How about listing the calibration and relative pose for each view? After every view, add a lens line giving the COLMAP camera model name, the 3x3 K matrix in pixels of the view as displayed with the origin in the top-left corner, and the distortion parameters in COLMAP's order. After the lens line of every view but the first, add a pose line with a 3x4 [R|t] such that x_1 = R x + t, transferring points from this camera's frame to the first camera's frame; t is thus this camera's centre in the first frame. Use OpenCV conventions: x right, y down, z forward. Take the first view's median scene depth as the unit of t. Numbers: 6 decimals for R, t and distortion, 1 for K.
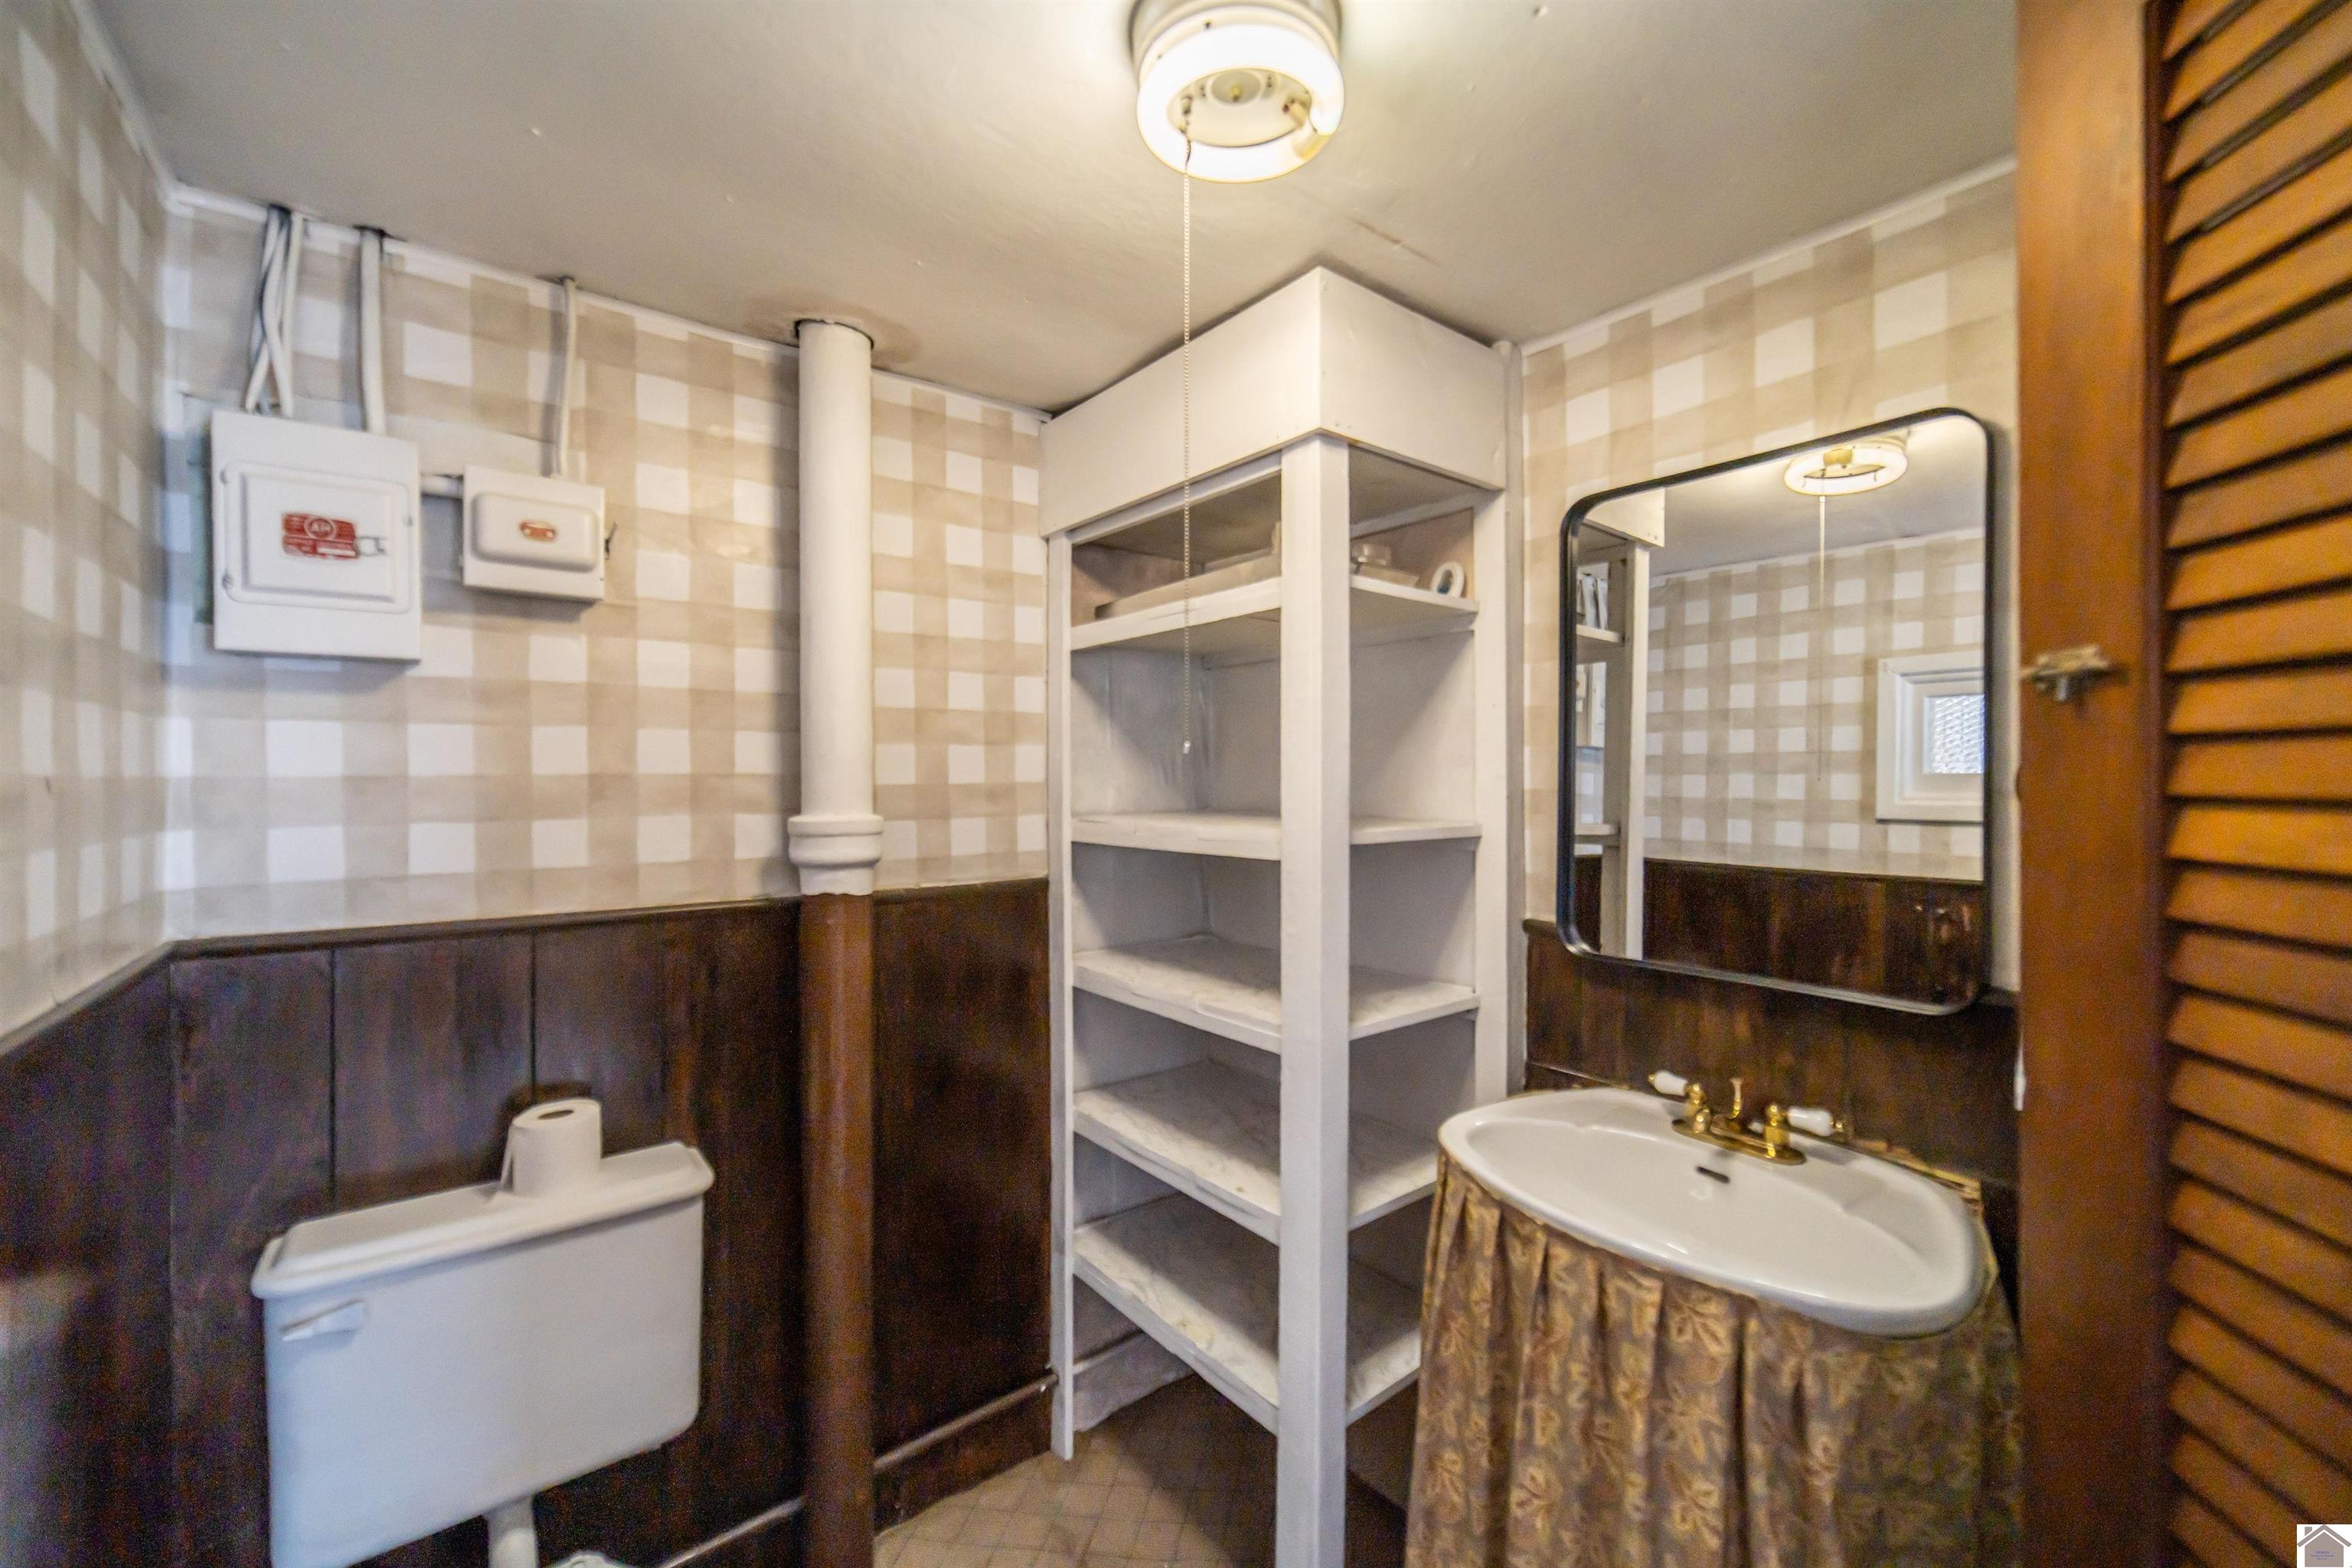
lens RADIAL K [[914.0, 0, 1173.9], [0, 914.0, 780.9], [0, 0, 1]] dist [-0.008627, 0.003685]
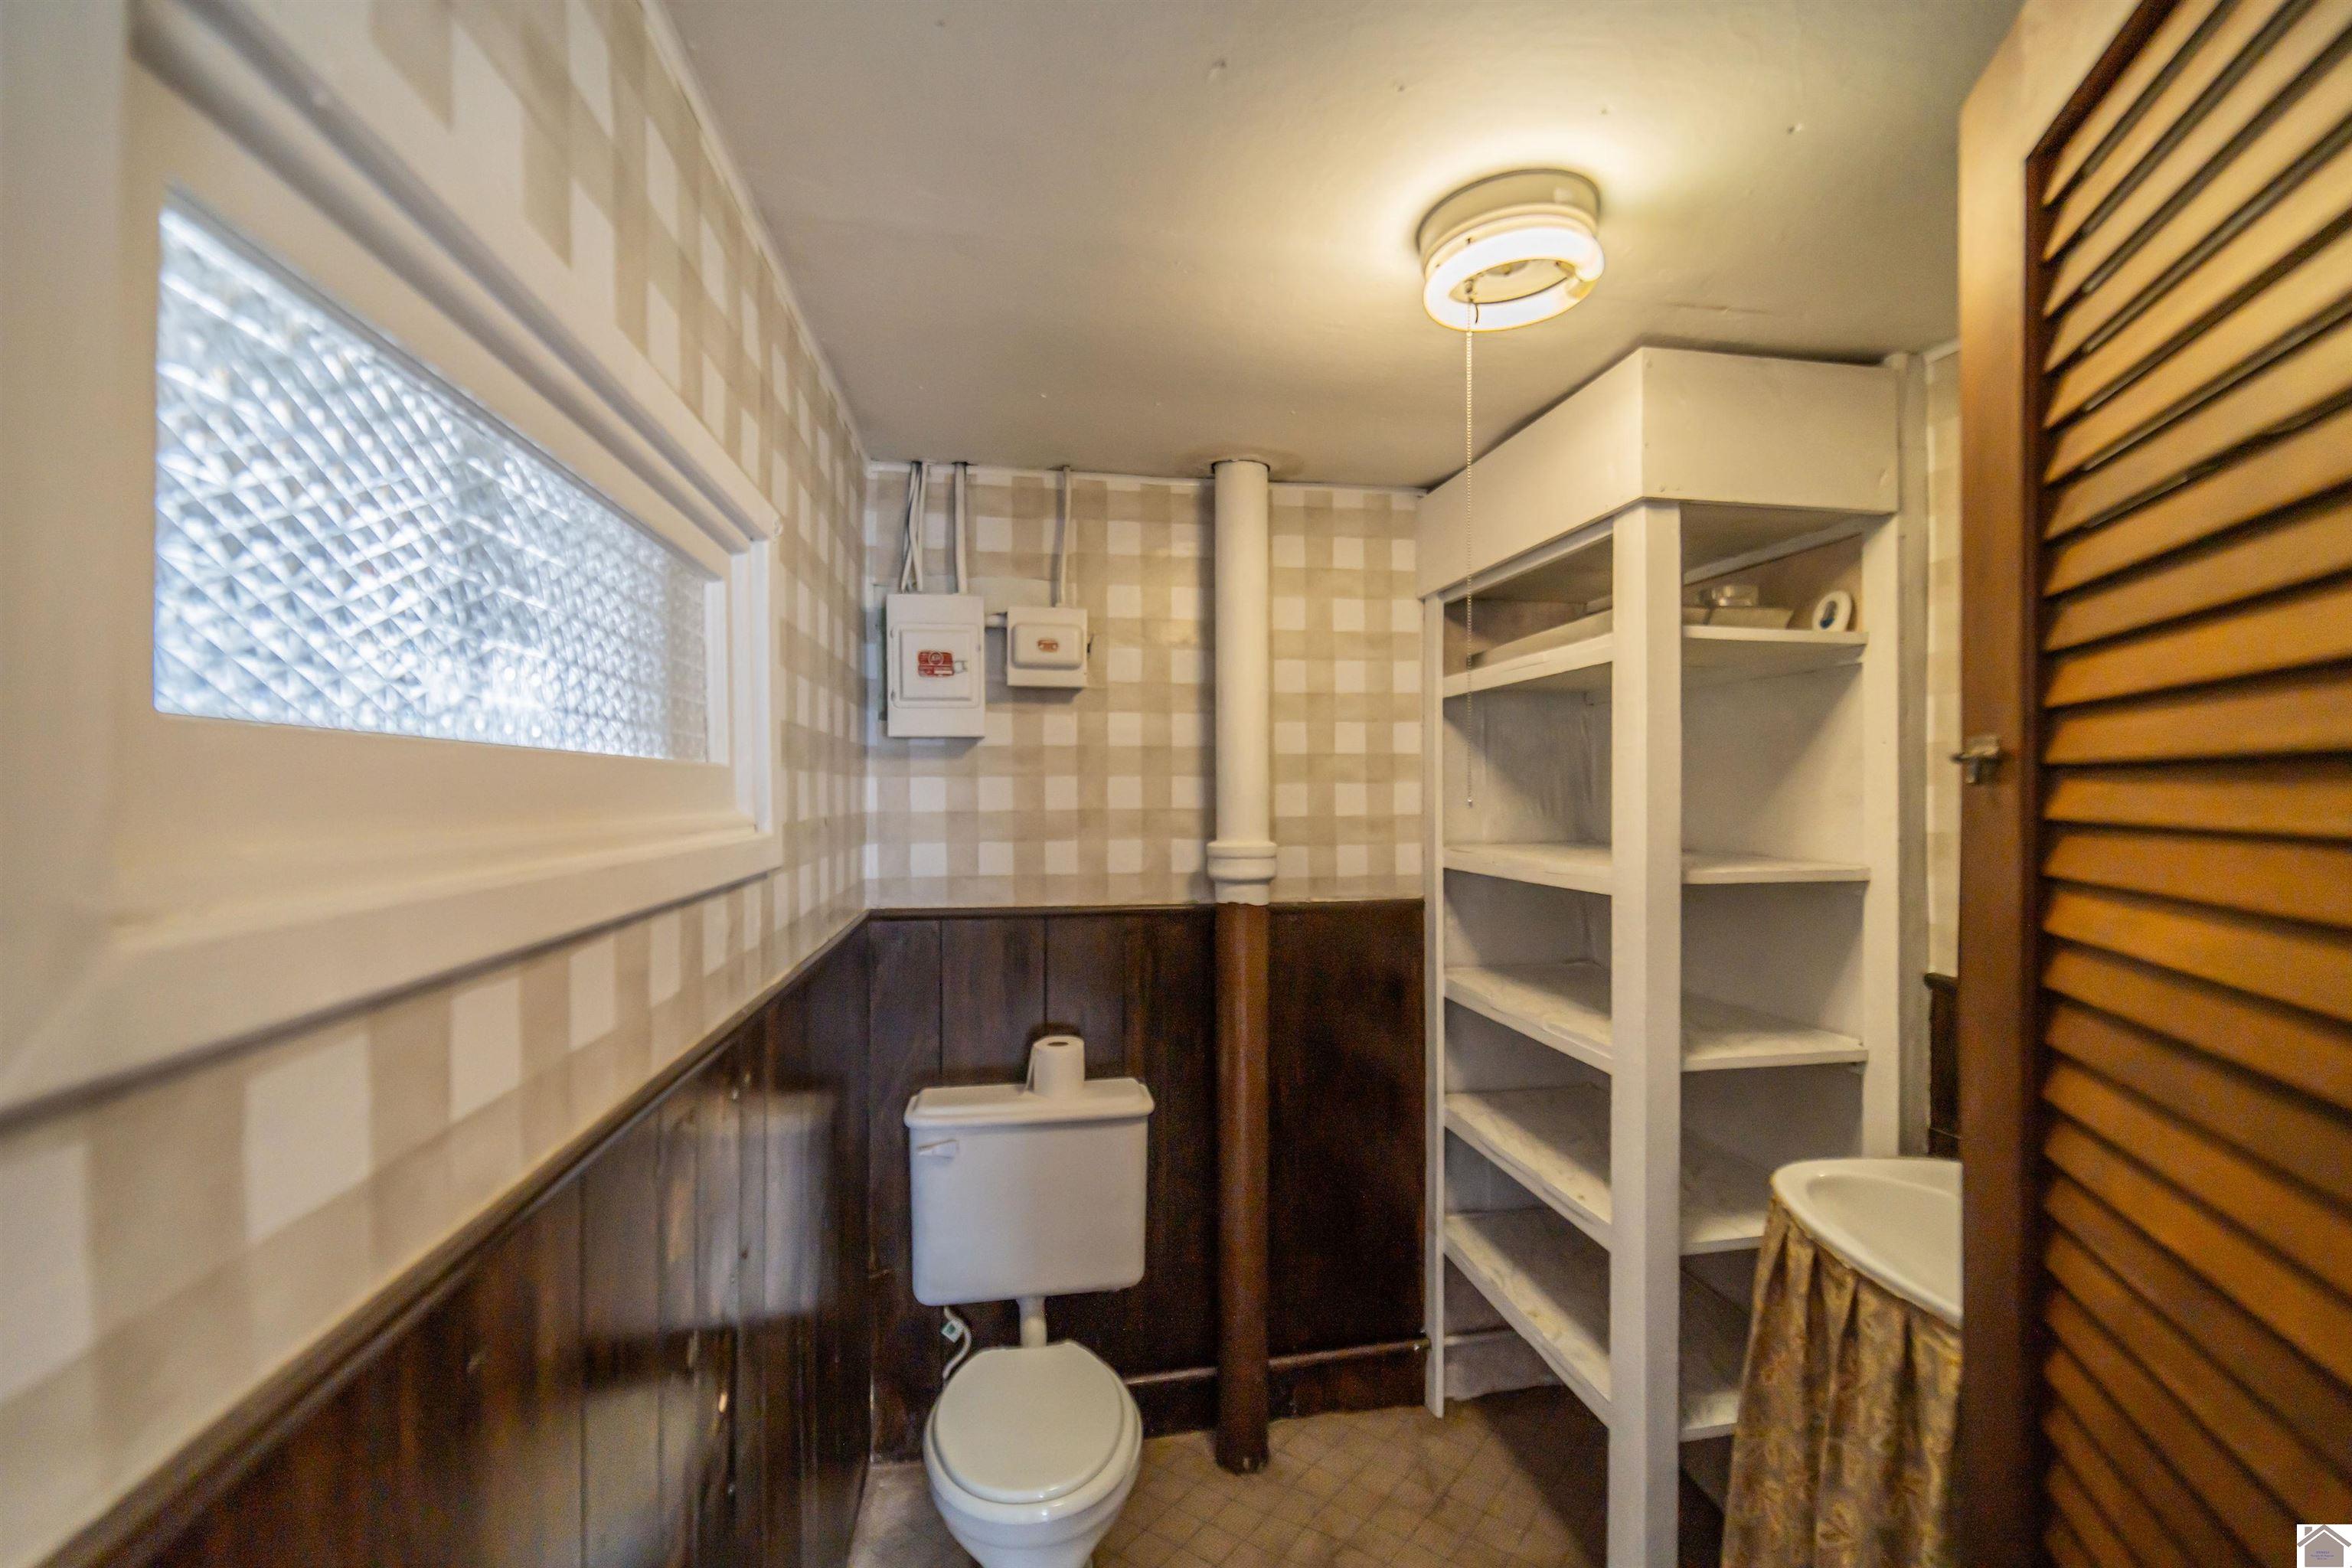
lens RADIAL K [[909.7, 0, 1181.1], [0, 909.7, 795.1], [0, 0, 1]] dist [-0.006646, 0.003703]
pose [[0.886090, 0.001939, -0.463509, 0.152603], [-0.001709, 0.999998, 0.000916, -0.030071], [0.463510, -0.000020, 0.886092, -0.177452]]
